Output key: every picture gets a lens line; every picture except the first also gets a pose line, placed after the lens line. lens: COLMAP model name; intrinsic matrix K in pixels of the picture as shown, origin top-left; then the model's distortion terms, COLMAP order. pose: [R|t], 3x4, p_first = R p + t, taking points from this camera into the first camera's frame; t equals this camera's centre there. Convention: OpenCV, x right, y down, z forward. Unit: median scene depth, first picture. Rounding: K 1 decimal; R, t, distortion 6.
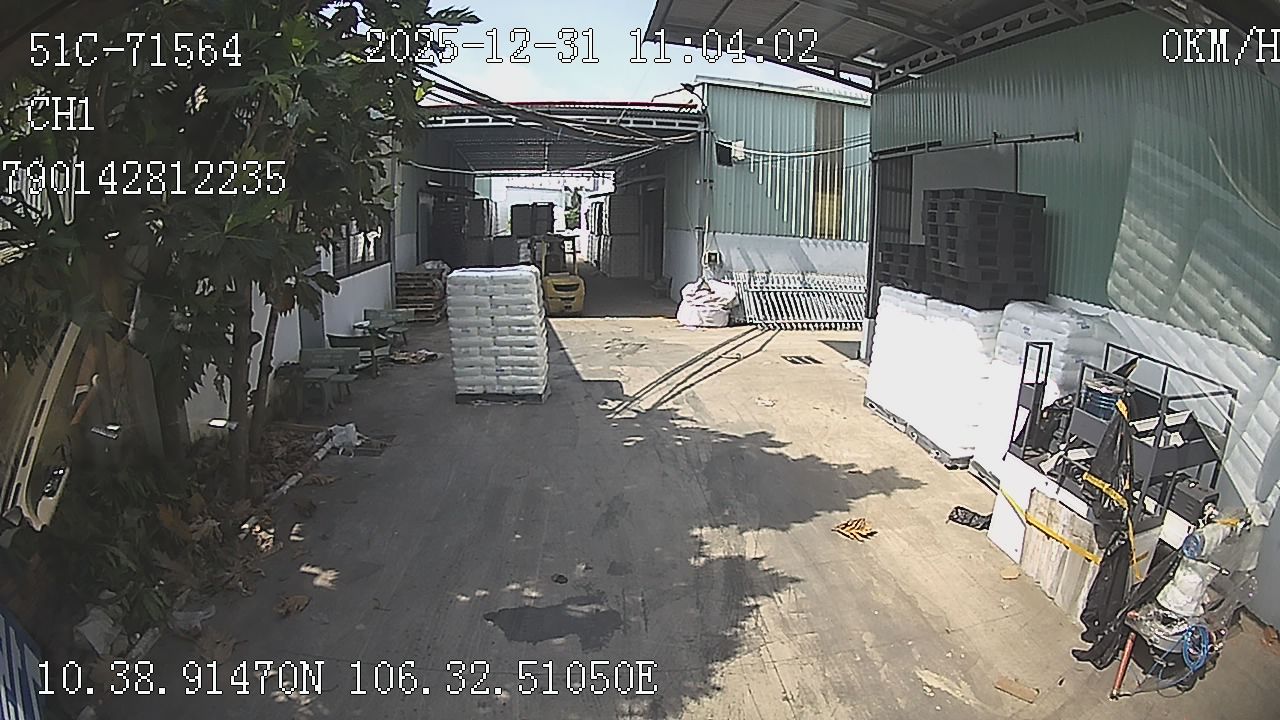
lens RADIAL K [[1126.8, 0, 636.9], [0, 1126.8, 380.3], [0, 0, 1]] dist [-0.602326, 0.335471]
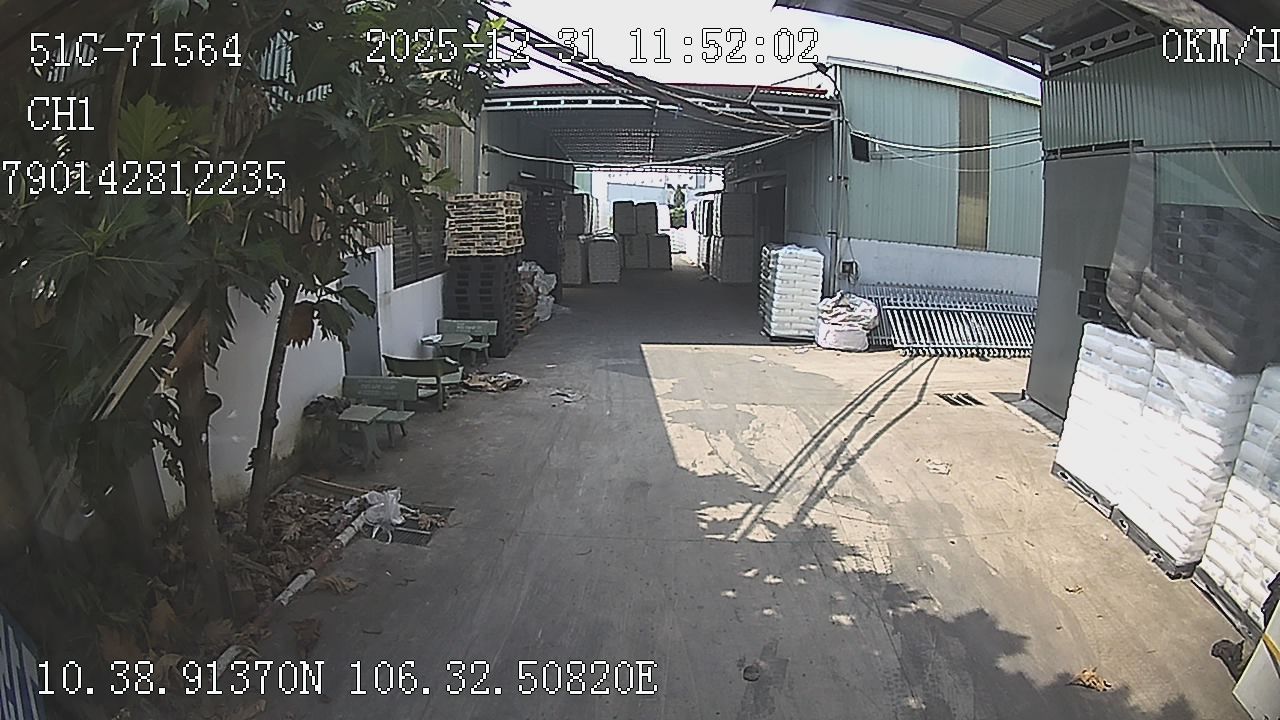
lens RADIAL K [[1126.8, 0, 636.9], [0, 1126.8, 380.3], [0, 0, 1]] dist [-0.602326, 0.335471]
pose [[0.995862, 0.017631, -0.089155, -0.017408], [-0.017500, 0.999844, 0.002241, -0.022396], [0.089181, -0.000672, 0.996015, 0.148044]]
